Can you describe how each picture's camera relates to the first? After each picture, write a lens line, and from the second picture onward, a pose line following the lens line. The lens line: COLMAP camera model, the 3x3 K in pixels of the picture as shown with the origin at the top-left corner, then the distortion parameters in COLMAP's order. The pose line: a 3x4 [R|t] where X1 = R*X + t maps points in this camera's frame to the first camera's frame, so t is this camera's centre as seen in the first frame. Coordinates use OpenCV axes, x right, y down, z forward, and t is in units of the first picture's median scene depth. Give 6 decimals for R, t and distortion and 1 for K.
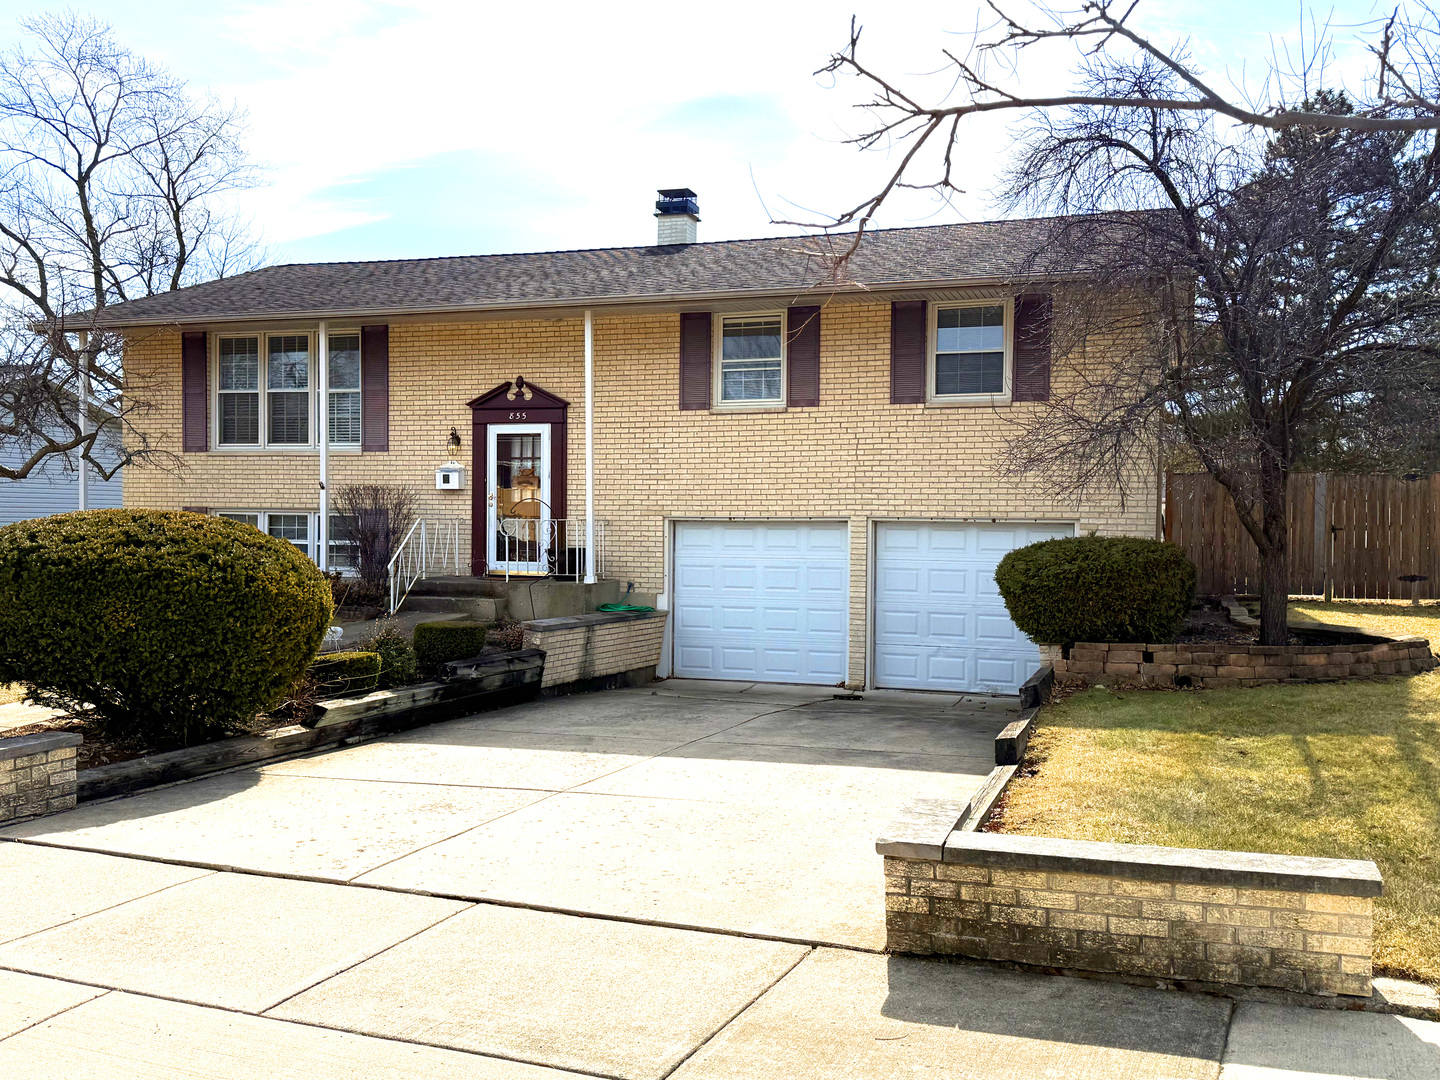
lens RADIAL K [[1340.8, 0, 720.0], [0, 1340.8, 540.0], [0, 0, 1]] dist [0.009501, 0.002143]
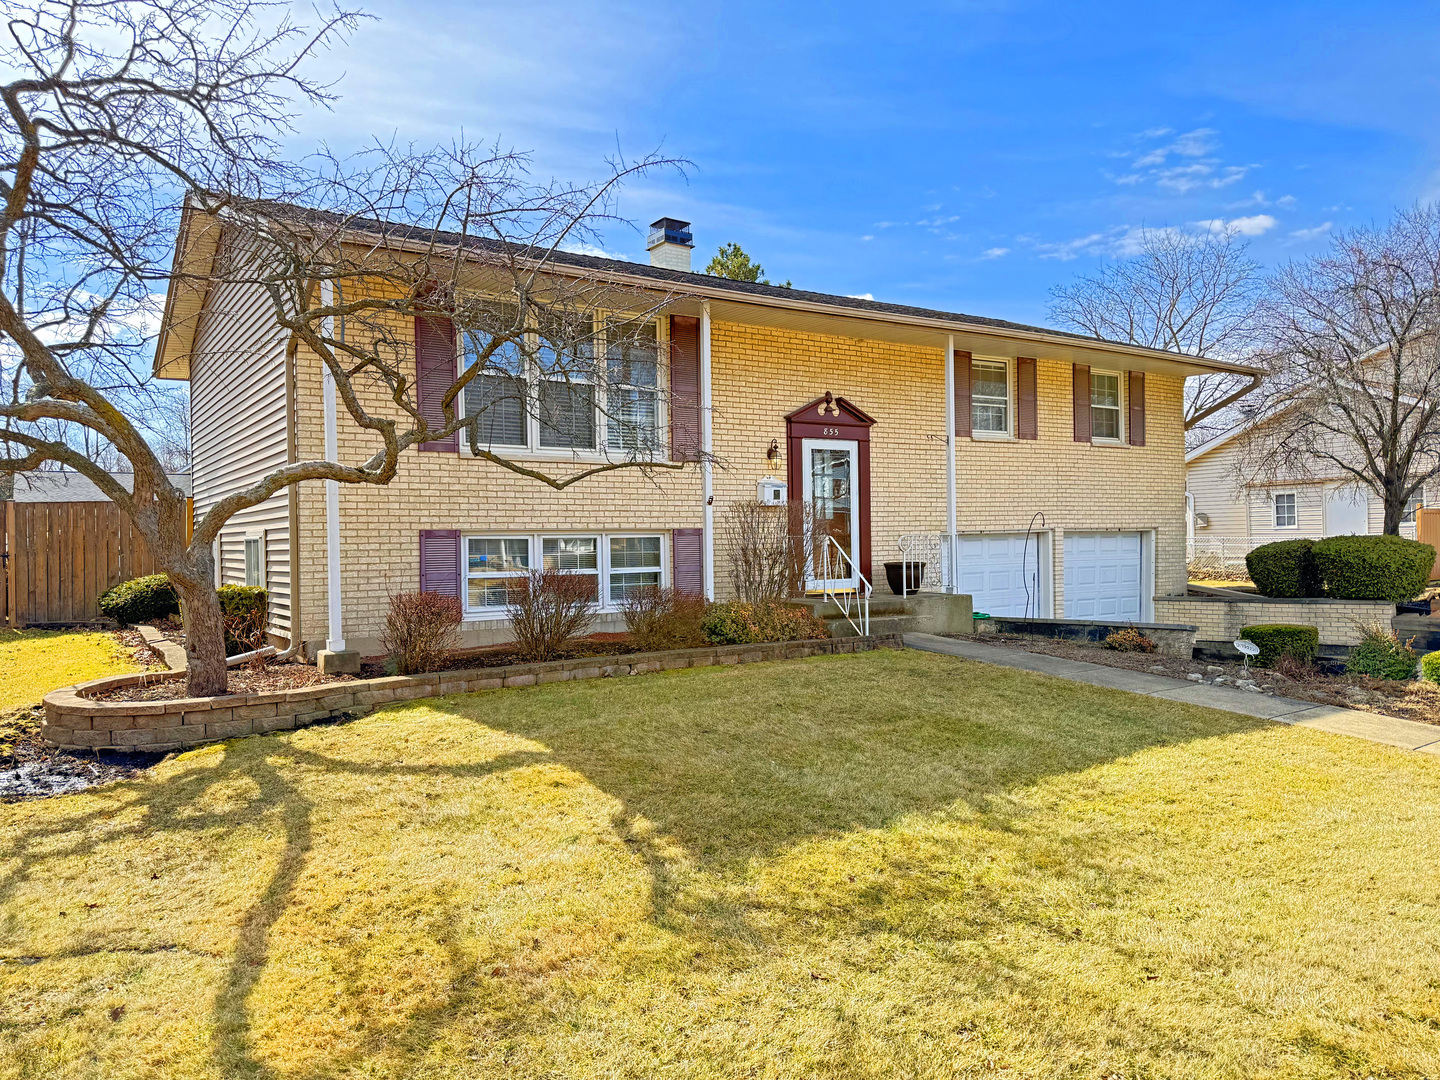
lens RADIAL K [[1049.8, 0, 720.0], [0, 1049.8, 540.0], [0, 0, 1]] dist [-0.002777, -0.000430]
pose [[0.609314, -0.023698, 0.792575, -0.814023], [0.028019, 0.999573, 0.008347, -0.021558], [-0.792434, 0.017121, 0.609718, 0.593679]]
